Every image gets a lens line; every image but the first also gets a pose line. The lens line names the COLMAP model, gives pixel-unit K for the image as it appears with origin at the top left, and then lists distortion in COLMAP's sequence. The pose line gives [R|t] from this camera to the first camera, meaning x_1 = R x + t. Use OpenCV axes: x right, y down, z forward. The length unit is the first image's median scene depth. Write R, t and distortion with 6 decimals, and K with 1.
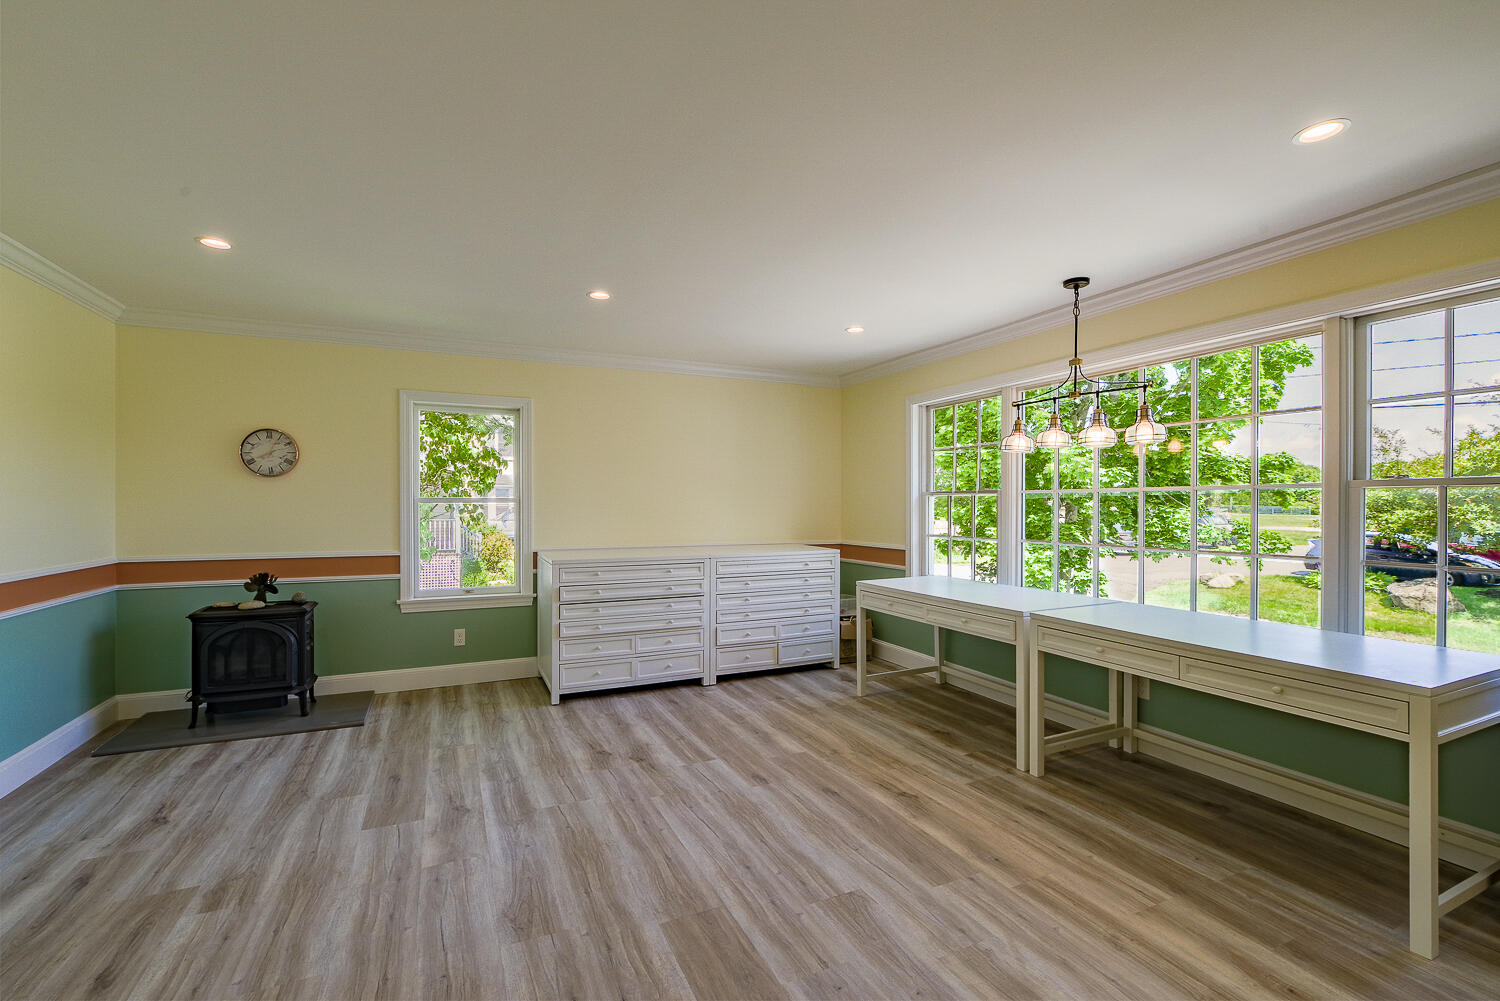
lens RADIAL K [[652.8, 0, 752.2], [0, 652.8, 504.4], [0, 0, 1]] dist [-0.000665, 0.000102]
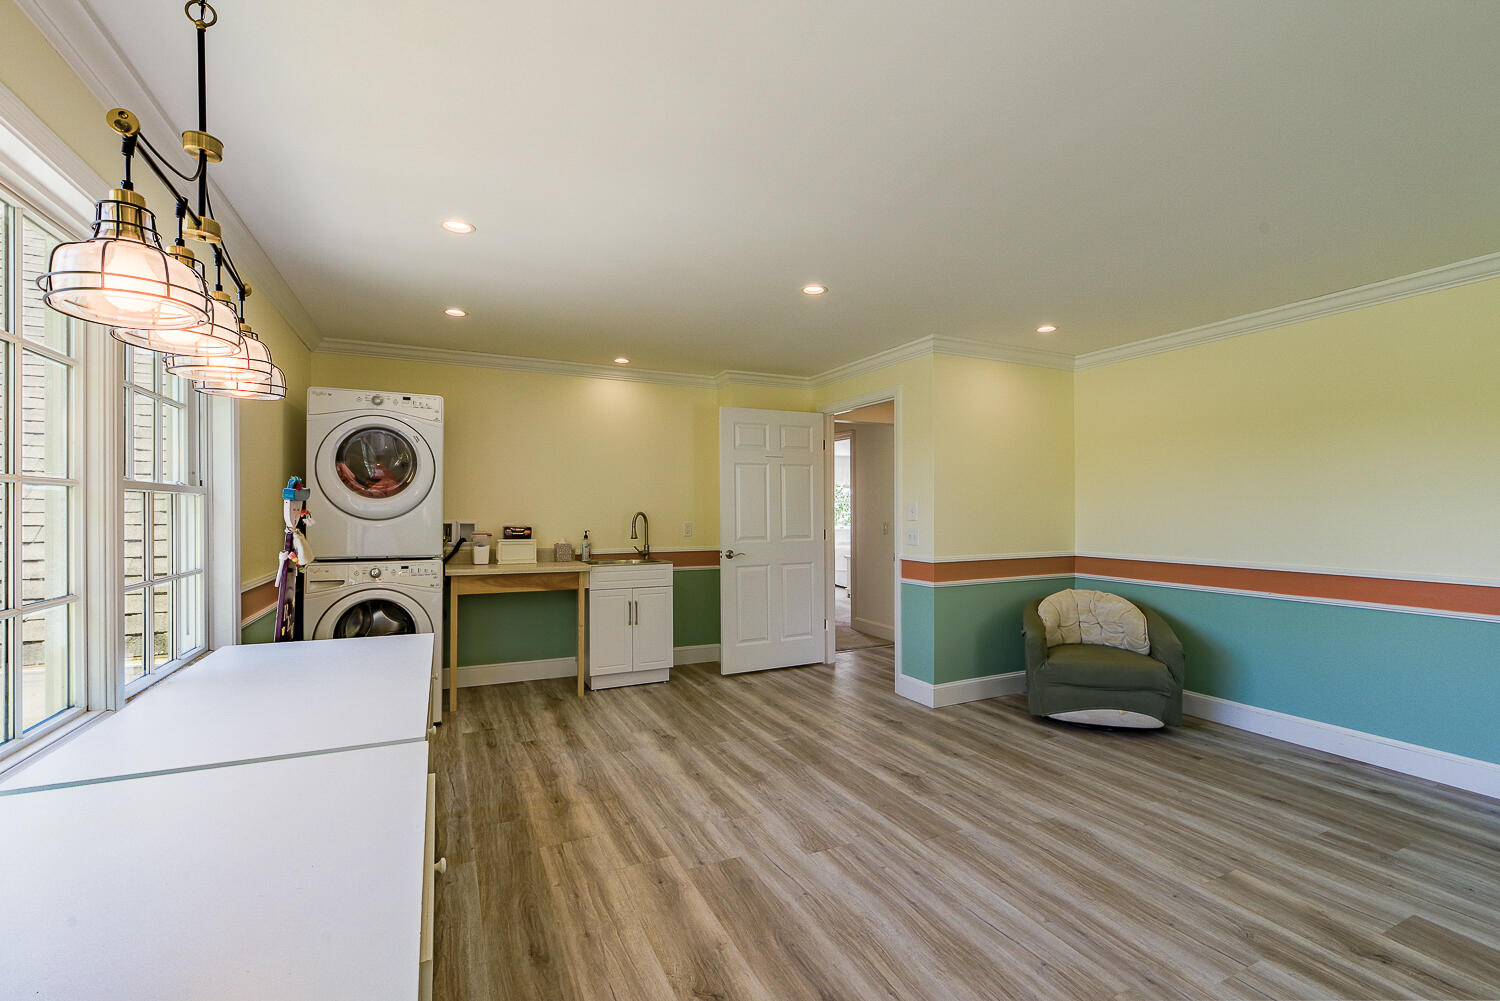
lens RADIAL K [[652.8, 0, 750.0], [0, 652.8, 506.4], [0, 0, 1]] dist [-0.000665, 0.000102]
pose [[-0.999991, -0.001424, -0.004094, 0.268343], [-0.001412, 0.999995, -0.002914, -0.003646], [0.004098, -0.002908, -0.999987, 2.116541]]
